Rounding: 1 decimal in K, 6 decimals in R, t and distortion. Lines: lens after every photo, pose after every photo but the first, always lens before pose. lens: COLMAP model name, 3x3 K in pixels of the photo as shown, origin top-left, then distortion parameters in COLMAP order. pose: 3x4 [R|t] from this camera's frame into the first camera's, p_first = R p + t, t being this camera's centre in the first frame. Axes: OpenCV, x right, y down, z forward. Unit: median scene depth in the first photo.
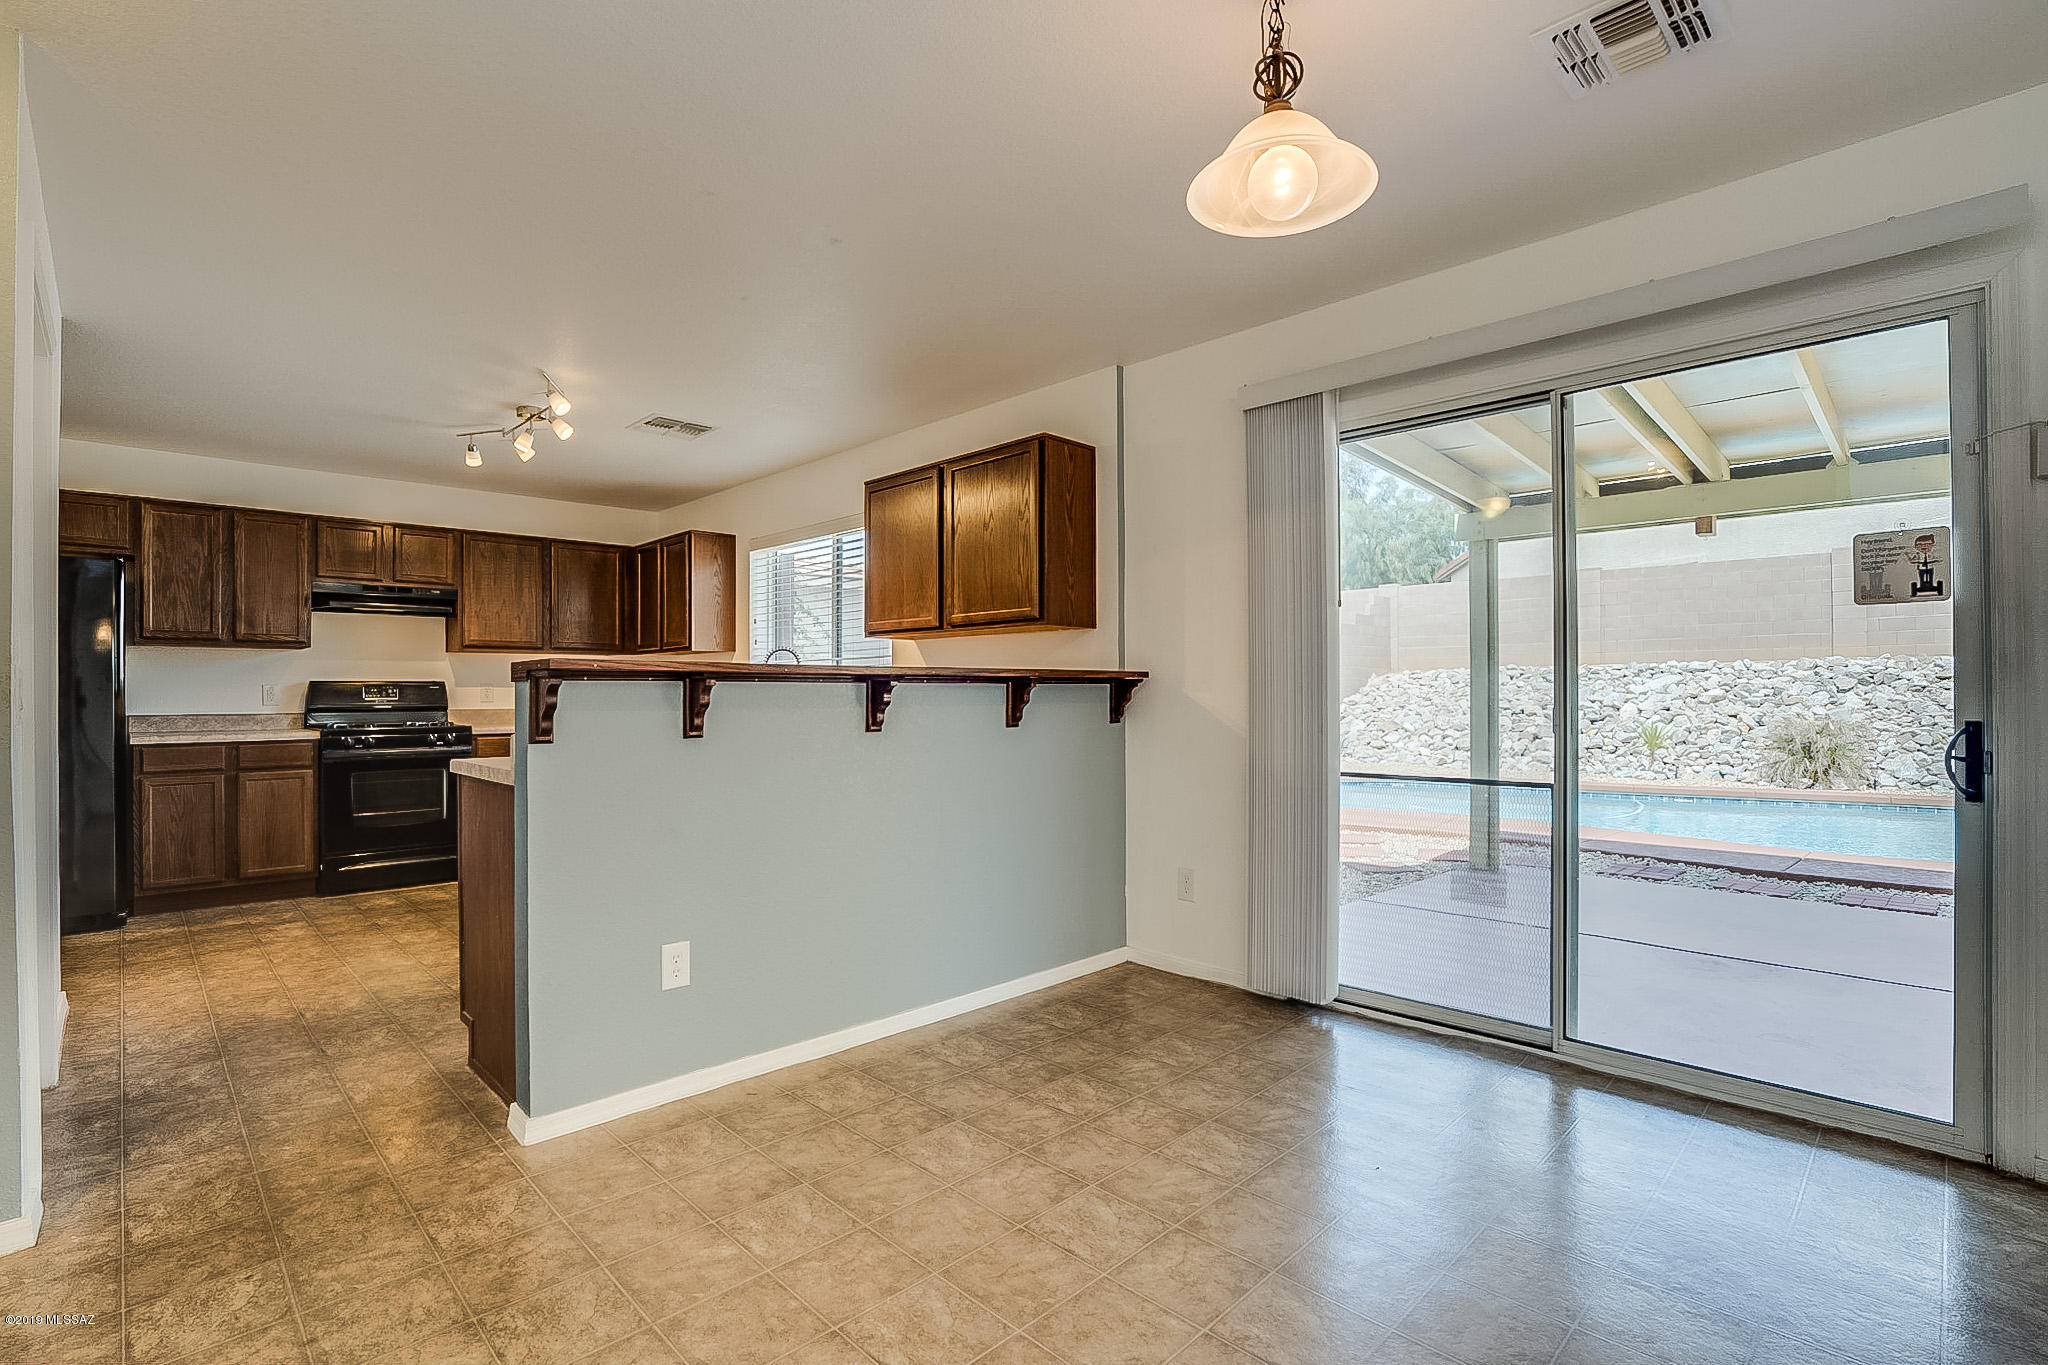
lens RADIAL K [[988.6, 0, 1012.5], [0, 988.6, 691.3], [0, 0, 1]] dist [-0.013806, 0.001994]
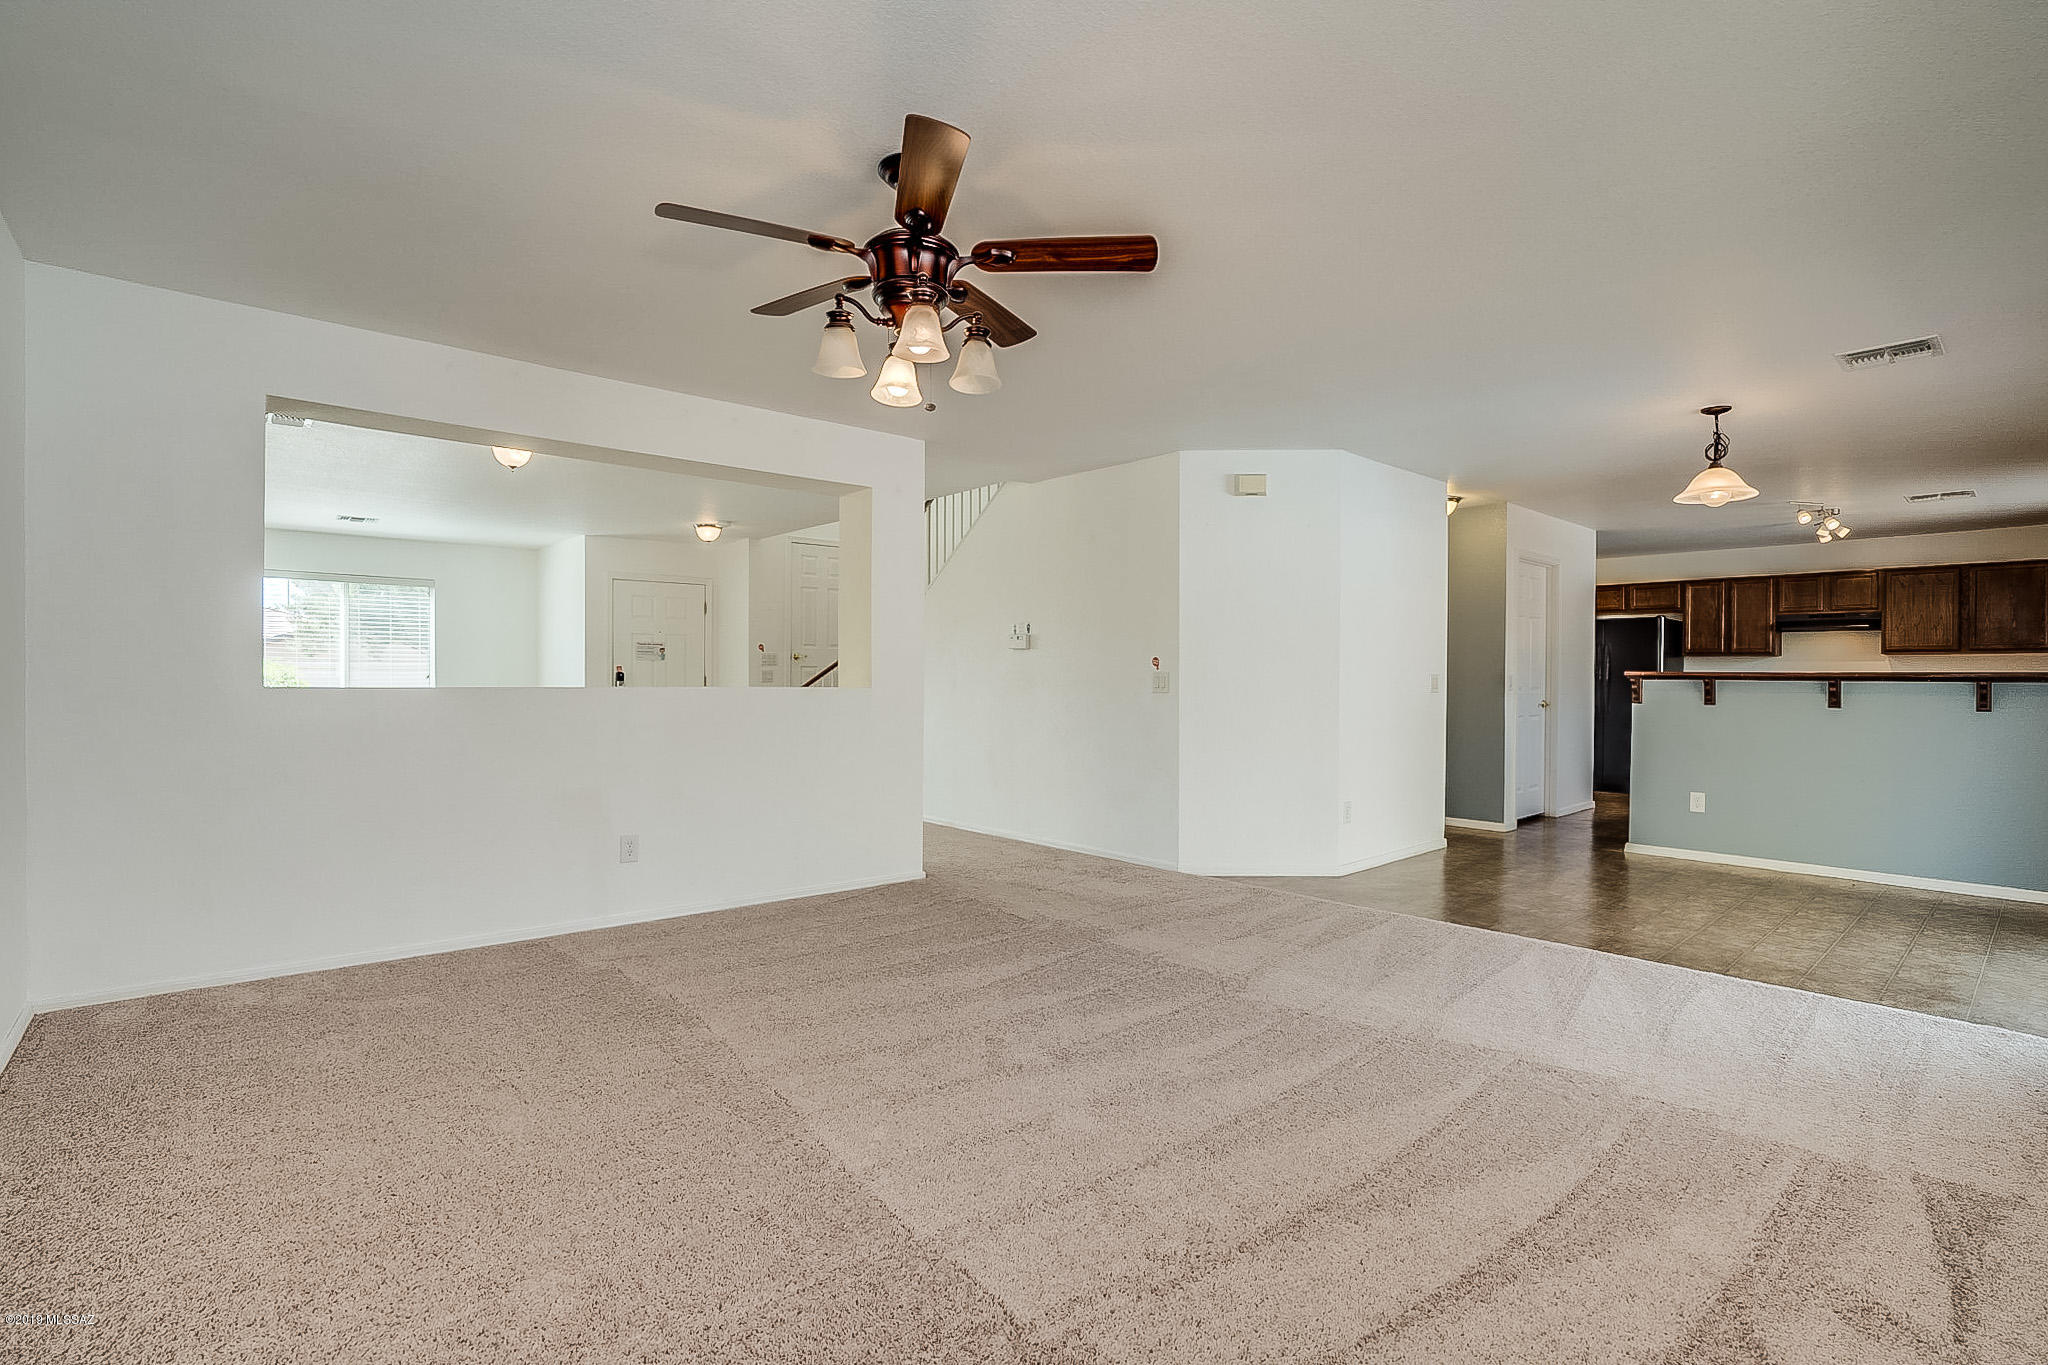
lens RADIAL K [[988.6, 0, 1020.7], [0, 988.6, 682.6], [0, 0, 1]] dist [-0.013806, 0.001994]
pose [[0.023635, 0.009767, -0.999673, 0.886355], [-0.008235, 0.999920, 0.009575, -0.005636], [0.999687, 0.008006, 0.023713, -0.296696]]
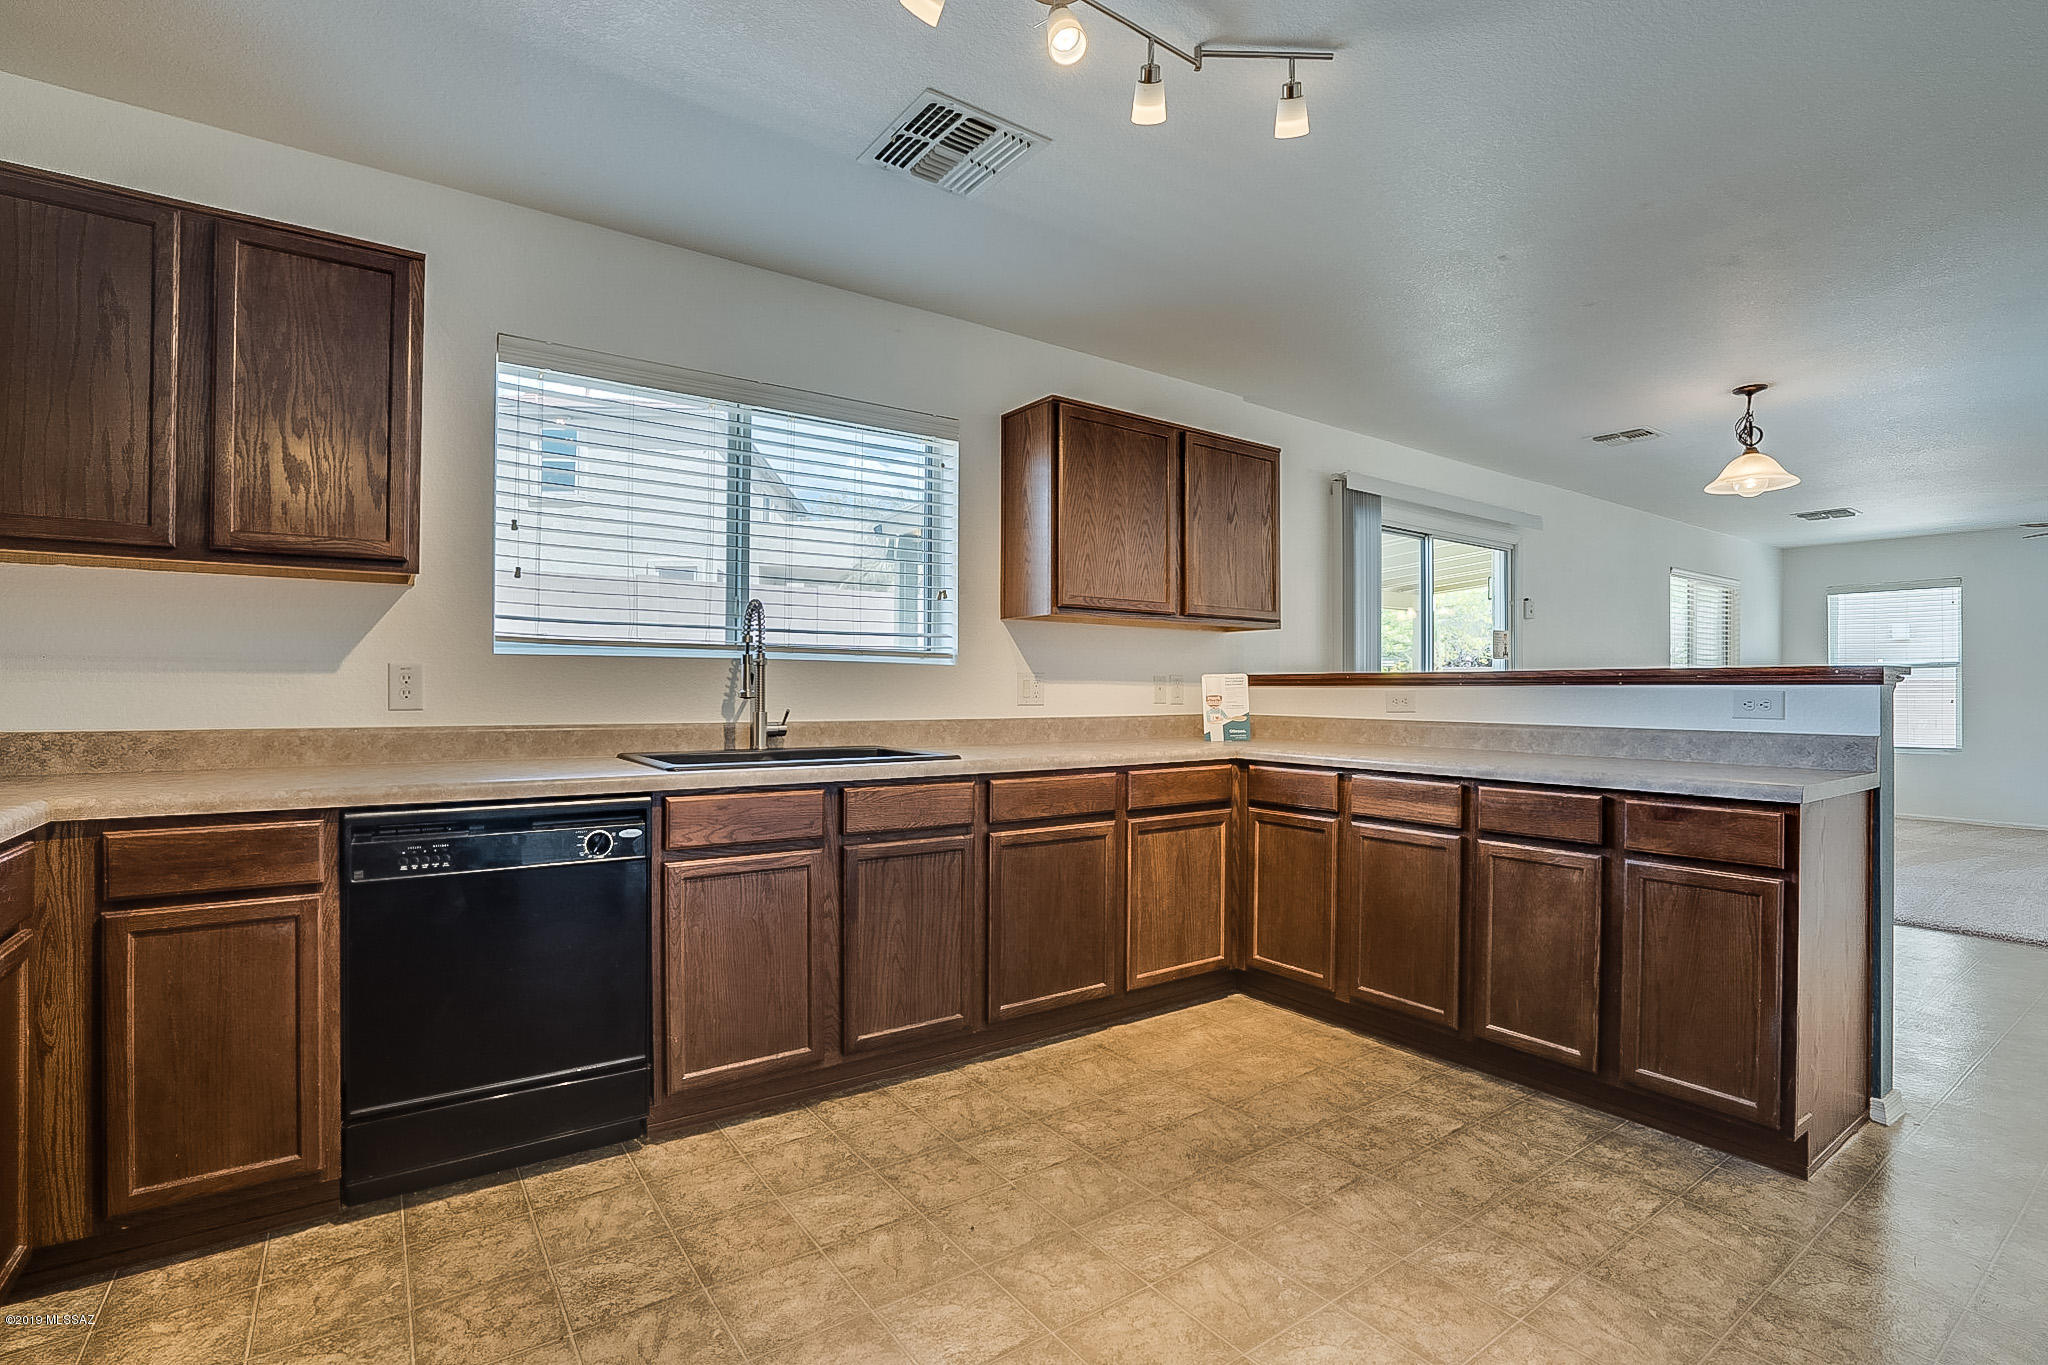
lens RADIAL K [[988.6, 0, 1035.4], [0, 988.6, 677.3], [0, 0, 1]] dist [-0.013806, 0.001994]
pose [[0.073945, 0.013819, 0.997167, -0.722812], [0.003980, 0.999892, -0.014152, 0.003865], [-0.997254, 0.005015, 0.073882, 0.790507]]
